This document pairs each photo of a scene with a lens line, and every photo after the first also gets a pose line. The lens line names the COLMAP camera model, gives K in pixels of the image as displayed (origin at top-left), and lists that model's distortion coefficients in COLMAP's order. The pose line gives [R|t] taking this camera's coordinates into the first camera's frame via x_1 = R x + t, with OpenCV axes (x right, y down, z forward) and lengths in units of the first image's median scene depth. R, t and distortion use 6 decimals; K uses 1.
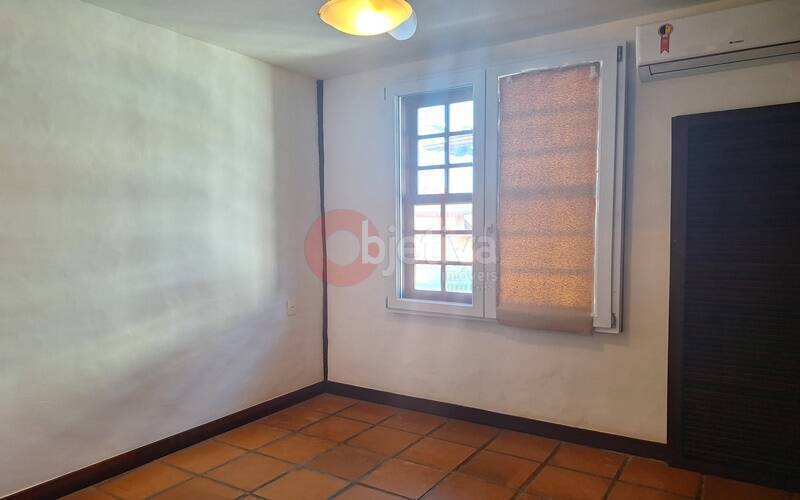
lens RADIAL K [[555.9, 0, 404.0], [0, 555.9, 260.1], [0, 0, 1]] dist [0.006196, -0.002659]
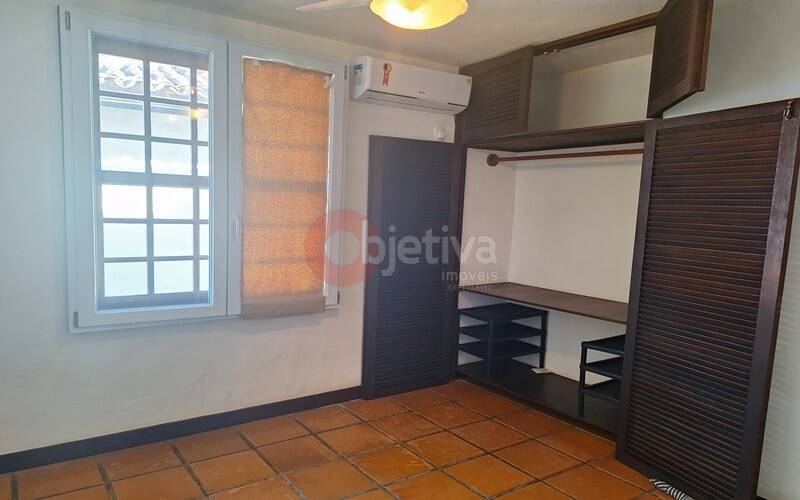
lens RADIAL K [[550.0, 0, 379.0], [0, 550.0, 271.8], [0, 0, 1]] dist [0.042067, -0.001962]
pose [[0.381486, -0.091879, 0.919797, -0.644582], [0.024176, 0.995699, 0.089433, -0.048239], [-0.924059, -0.011880, 0.382066, 0.441688]]
